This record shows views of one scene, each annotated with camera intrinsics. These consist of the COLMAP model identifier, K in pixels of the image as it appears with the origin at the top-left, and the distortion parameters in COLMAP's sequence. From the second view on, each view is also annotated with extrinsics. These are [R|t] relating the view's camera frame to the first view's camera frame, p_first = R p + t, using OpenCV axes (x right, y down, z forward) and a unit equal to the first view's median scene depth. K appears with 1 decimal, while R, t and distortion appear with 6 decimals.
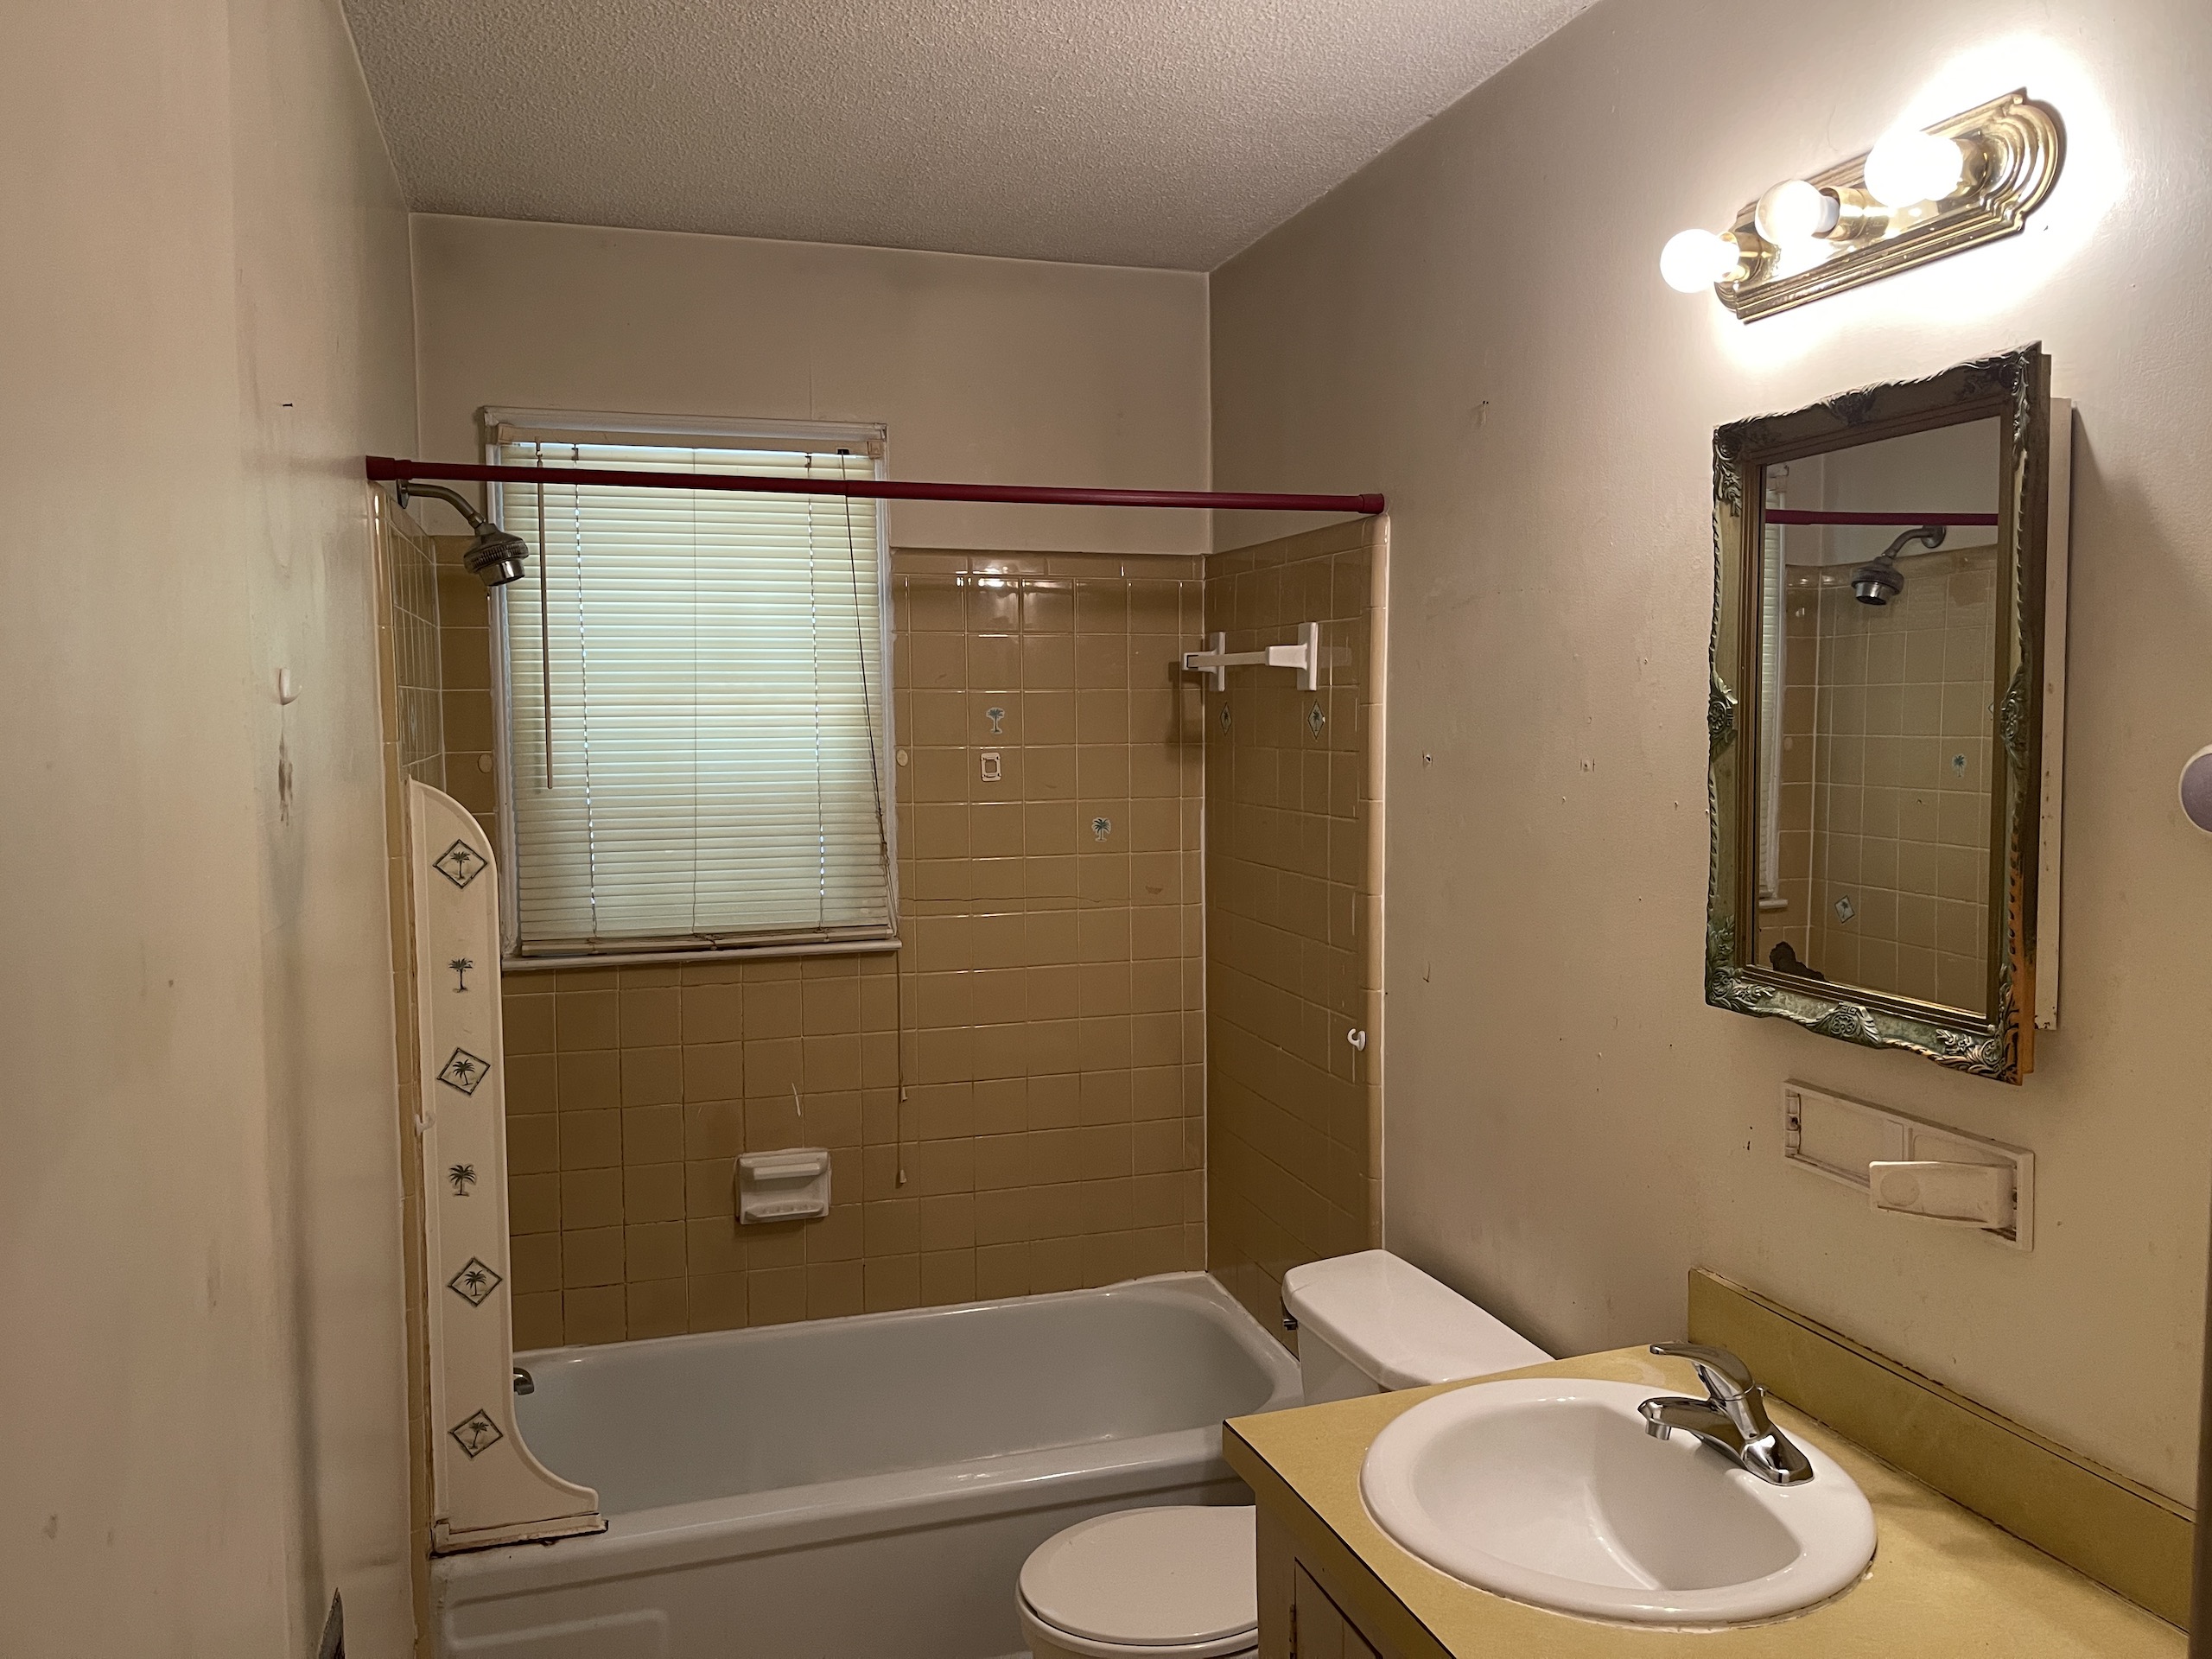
lens RADIAL K [[1673.6, 0, 1103.8], [0, 1673.6, 821.2], [0, 0, 1]] dist [0.066095, -0.068692]
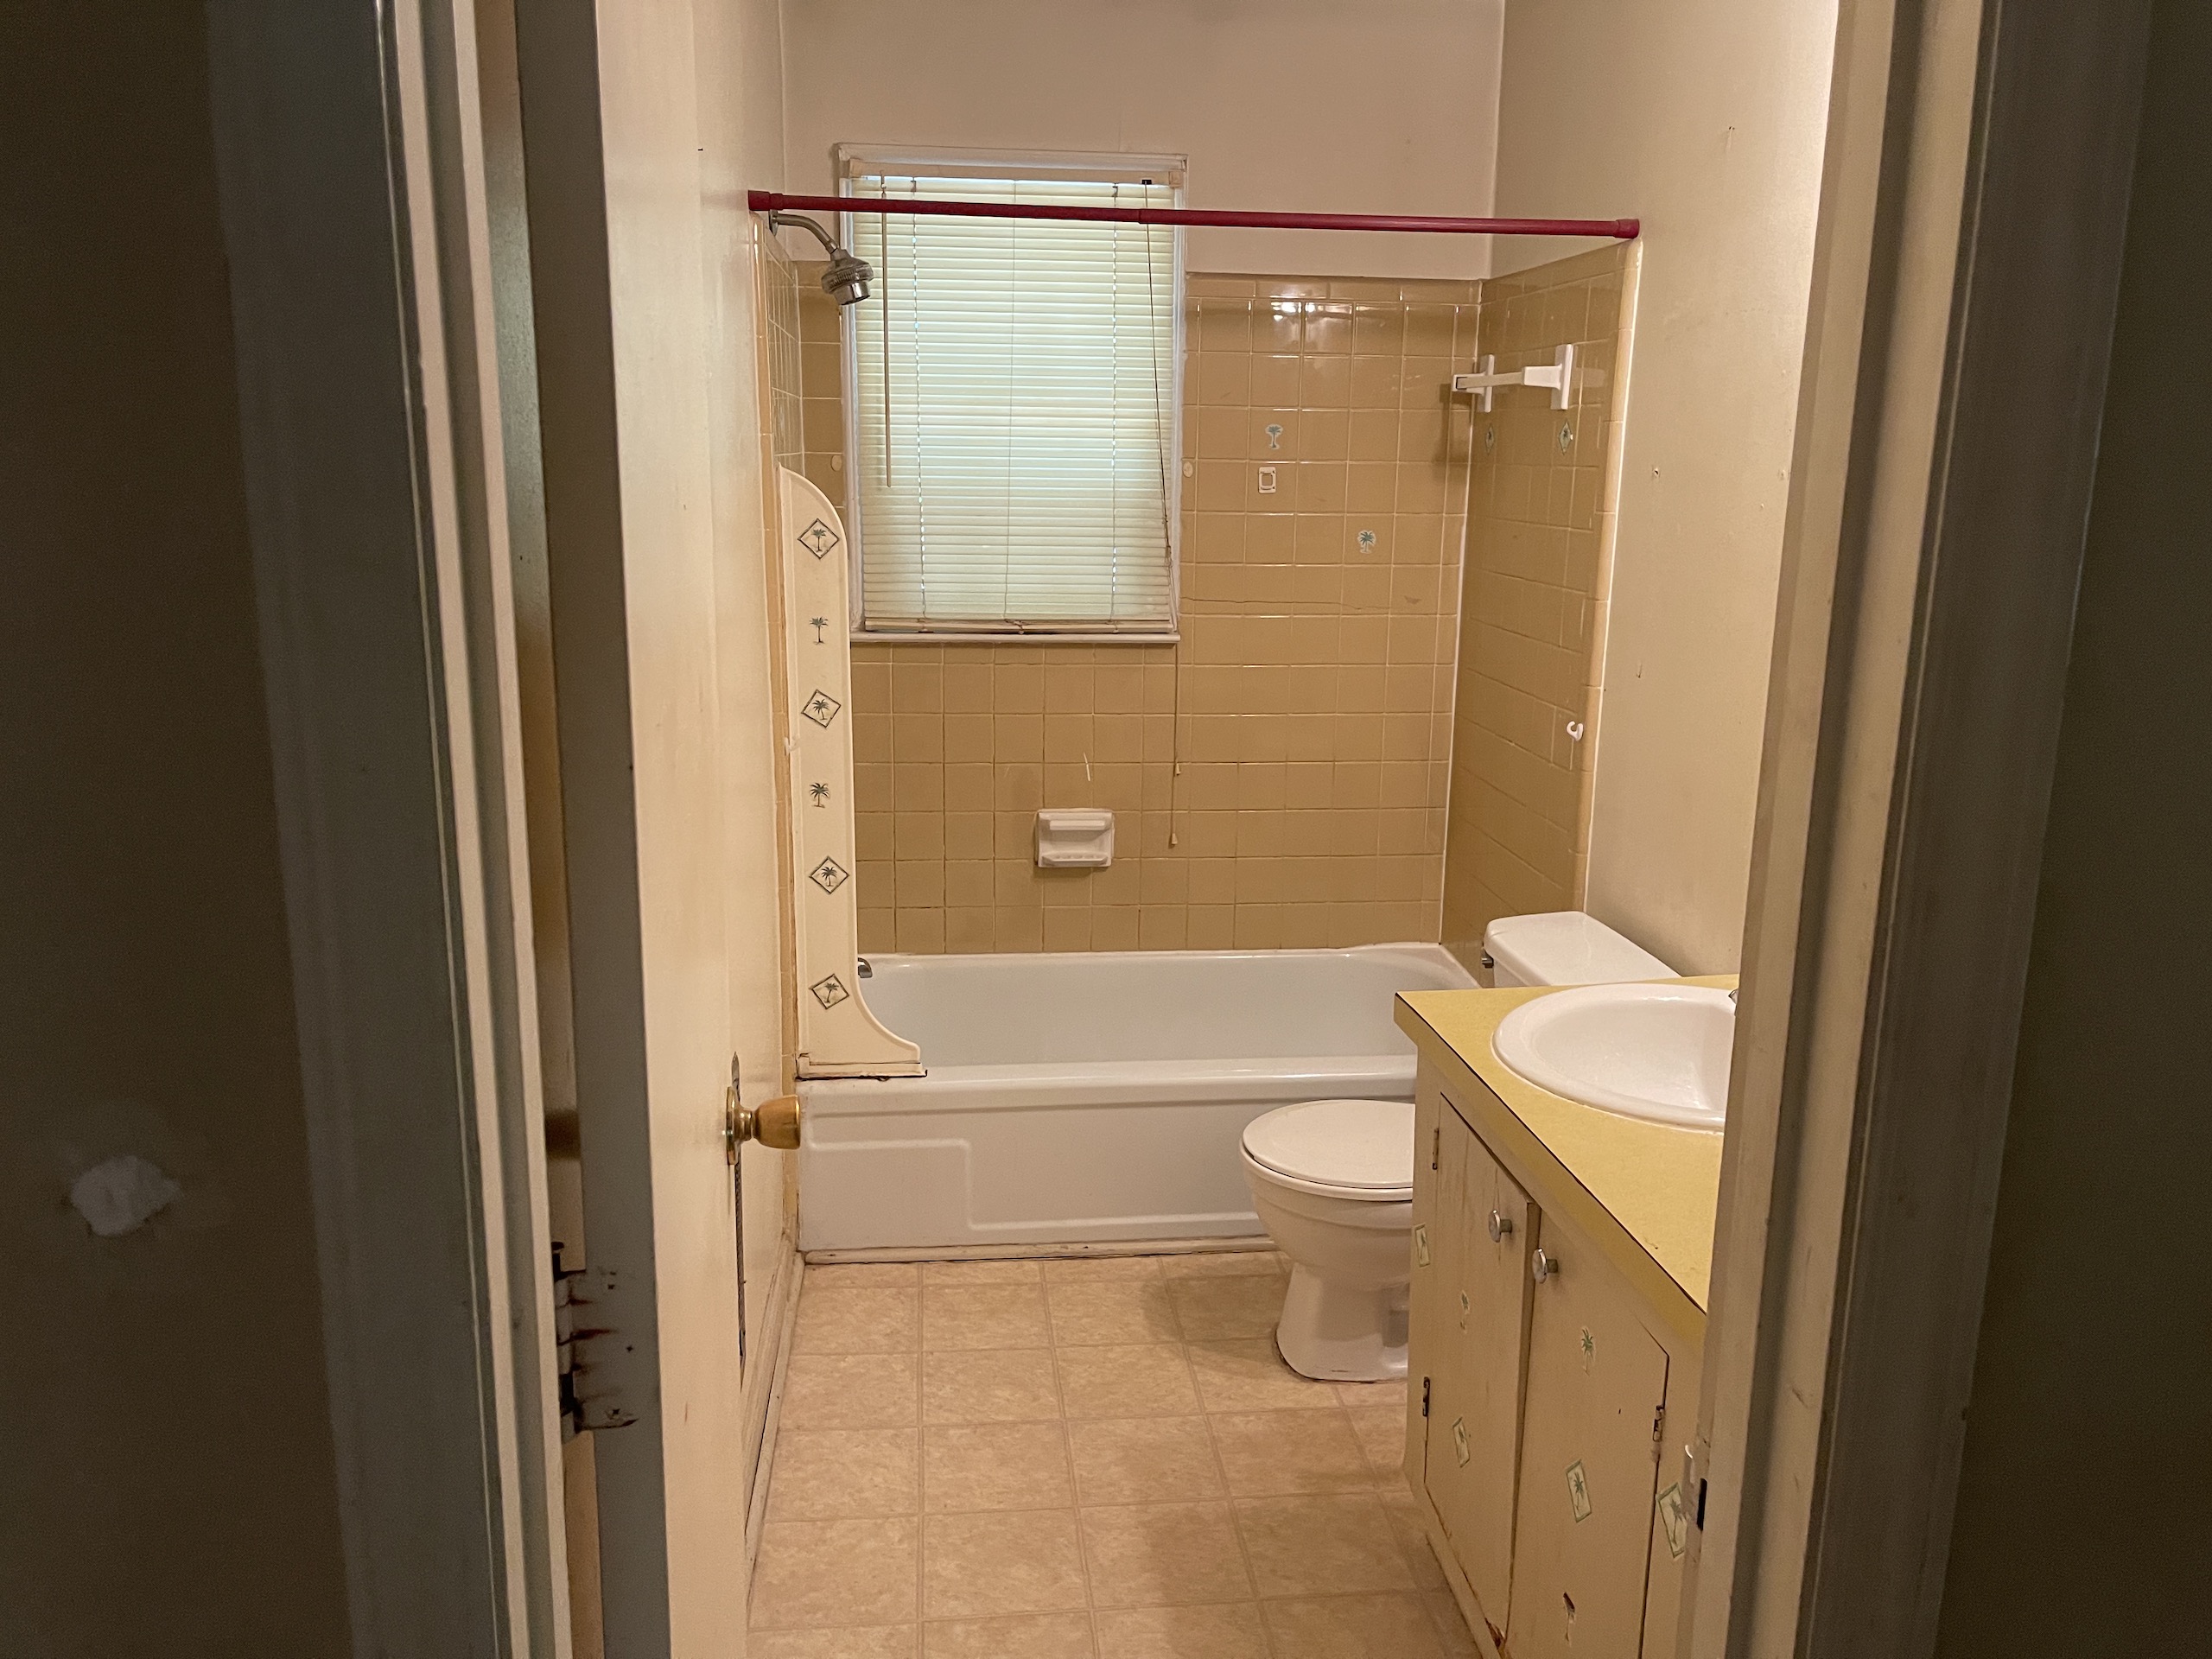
lens RADIAL K [[1673.6, 0, 1112.4], [0, 1673.6, 833.0], [0, 0, 1]] dist [0.066095, -0.068692]
pose [[0.981846, 0.062097, -0.179227, 0.050931], [-0.033926, 0.987148, 0.156165, 0.031457], [0.186621, -0.147249, 0.971334, -0.149260]]
